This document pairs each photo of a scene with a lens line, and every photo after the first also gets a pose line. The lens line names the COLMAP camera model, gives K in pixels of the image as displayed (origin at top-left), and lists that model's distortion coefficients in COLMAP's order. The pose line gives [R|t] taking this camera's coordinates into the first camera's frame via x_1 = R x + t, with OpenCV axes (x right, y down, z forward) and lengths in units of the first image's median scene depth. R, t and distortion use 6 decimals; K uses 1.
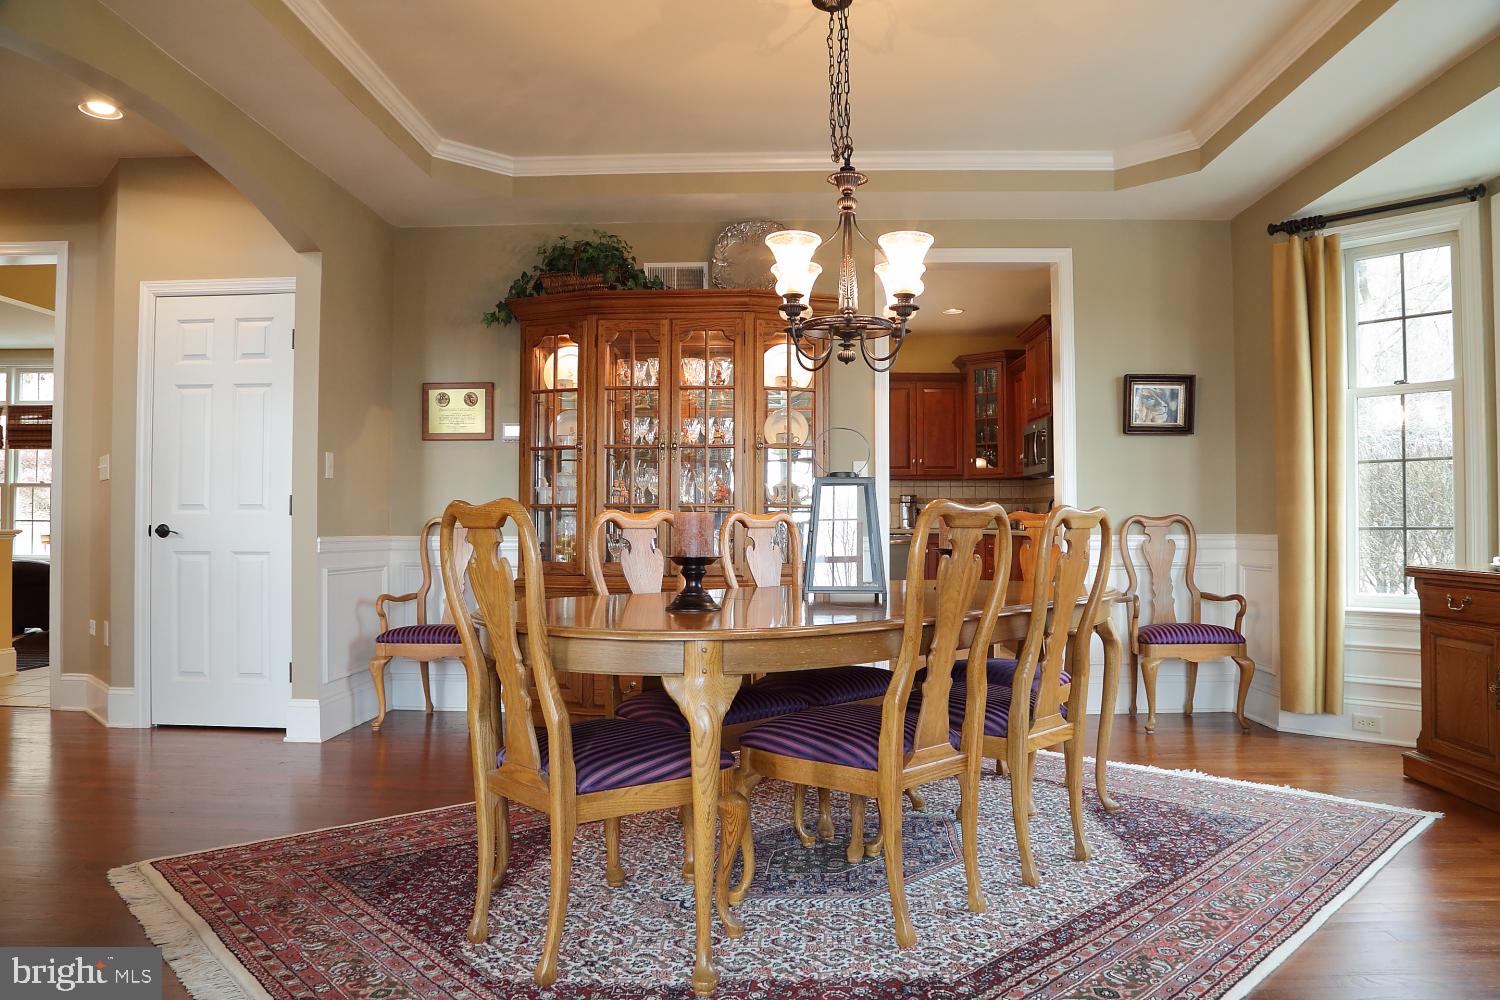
lens RADIAL K [[1024.5, 0, 751.7], [0, 1024.5, 506.8], [0, 0, 1]] dist [-0.116933, 0.062378]
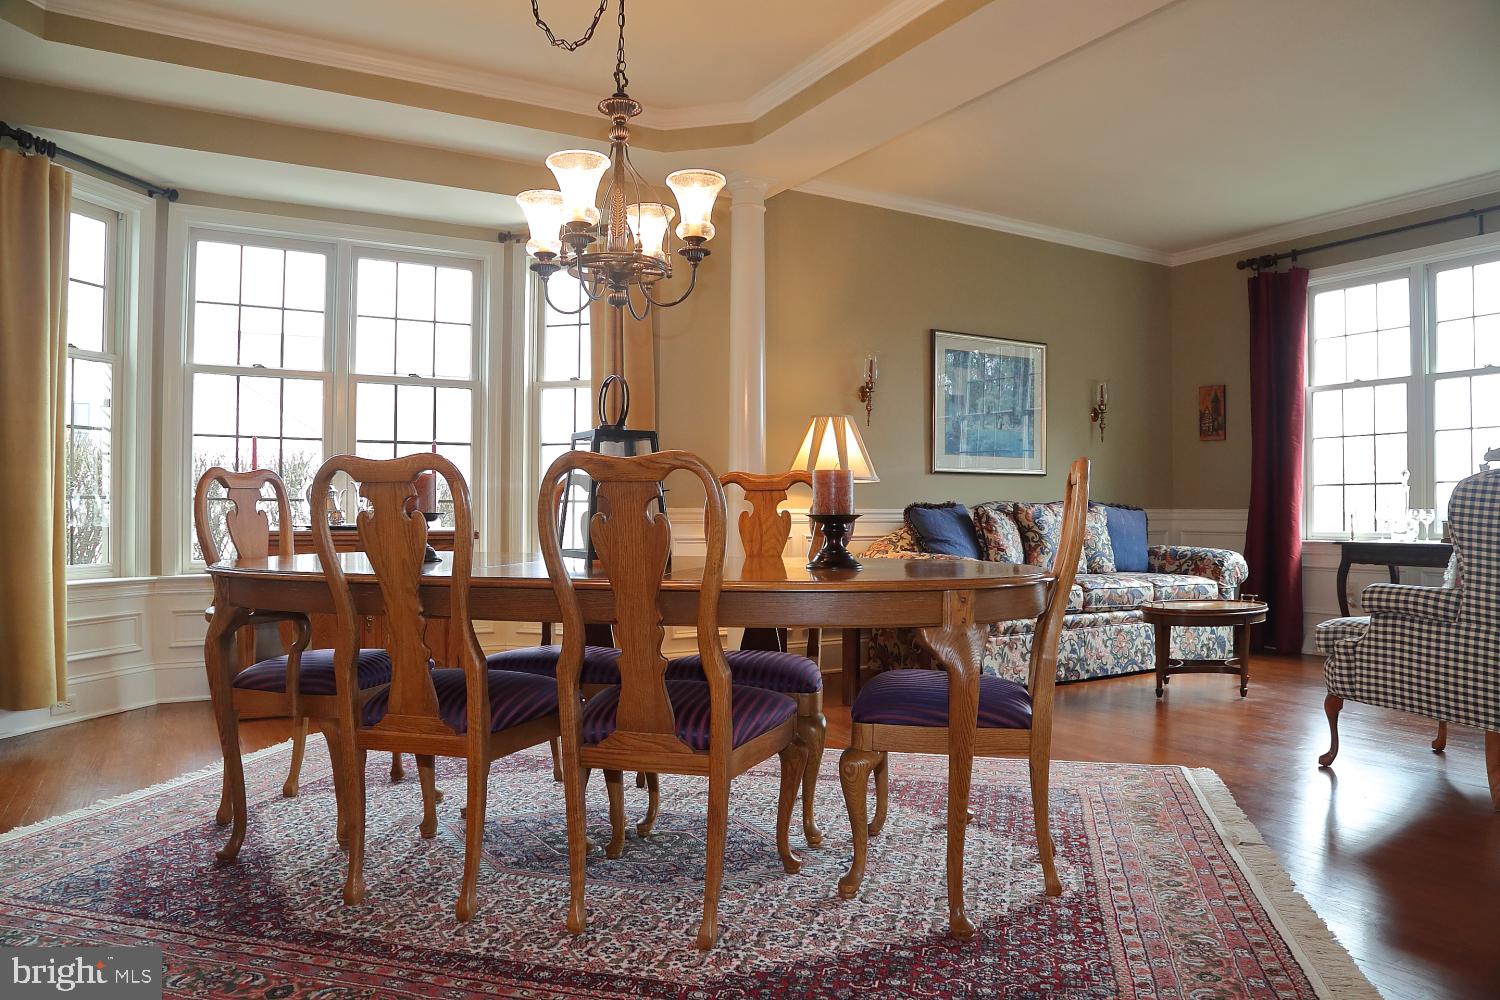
lens RADIAL K [[1024.5, 0, 751.7], [0, 1024.5, 506.8], [0, 0, 1]] dist [-0.116933, 0.062378]
pose [[-0.540448, 0.003271, 0.841371, -0.458607], [-0.018185, 0.999713, -0.015567, 0.031024], [-0.841181, -0.023713, -0.540234, 0.864213]]
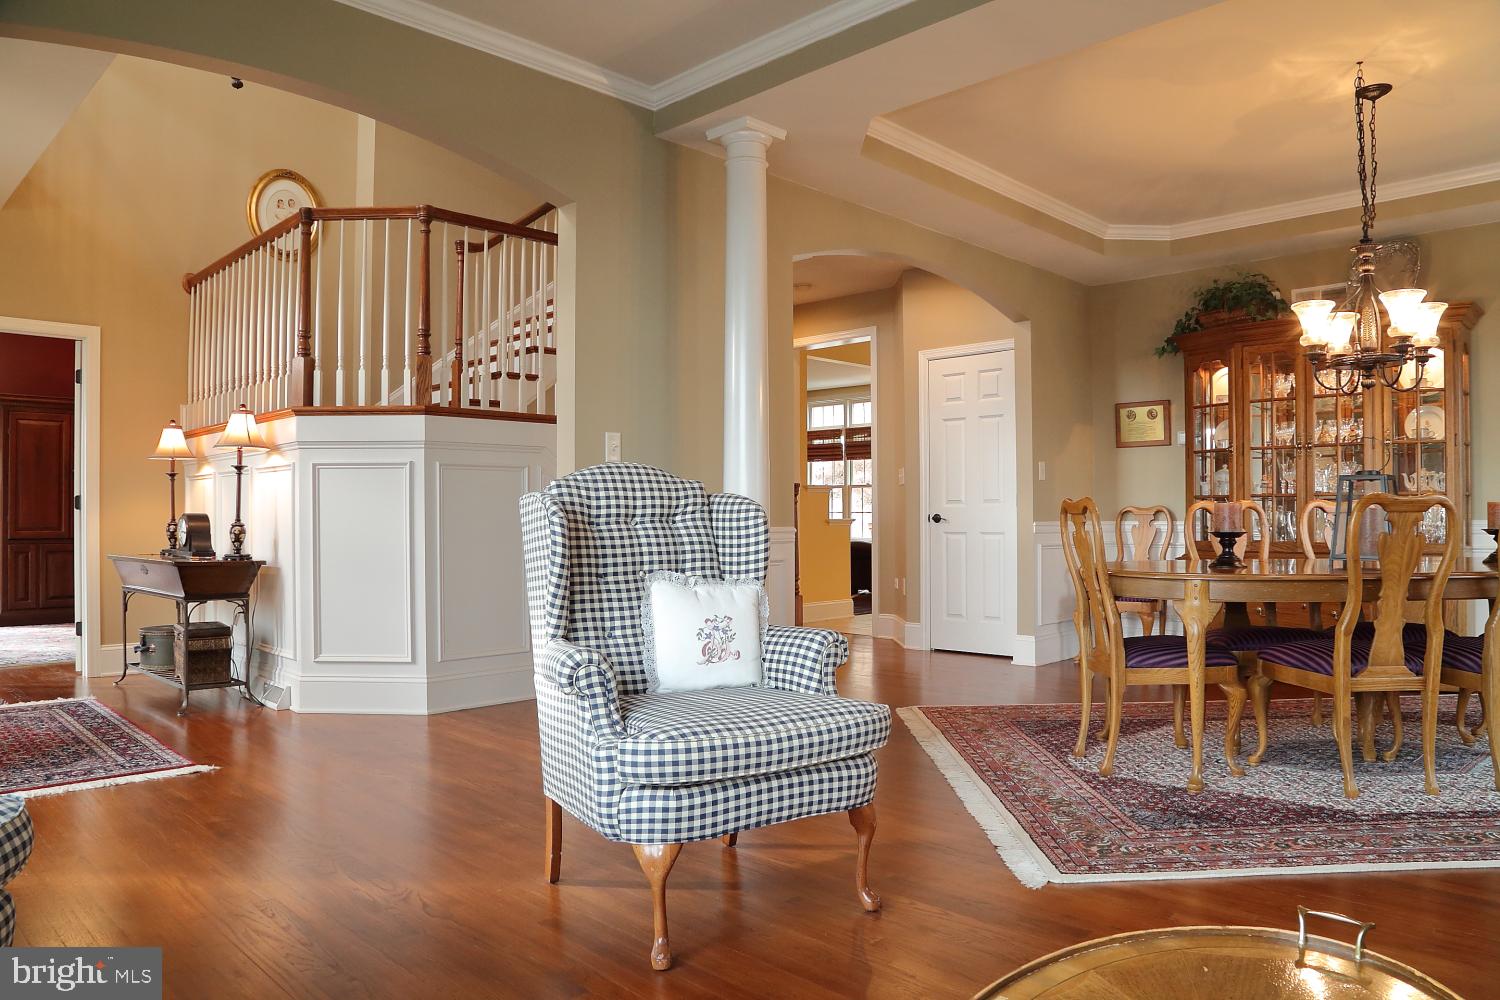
lens RADIAL K [[1024.5, 0, 751.7], [0, 1024.5, 506.8], [0, 0, 1]] dist [-0.116933, 0.062378]
pose [[0.736633, -0.010616, -0.676209, 0.236683], [0.018261, 0.999824, 0.004196, -0.004444], [0.676046, -0.015439, 0.736698, -0.315430]]
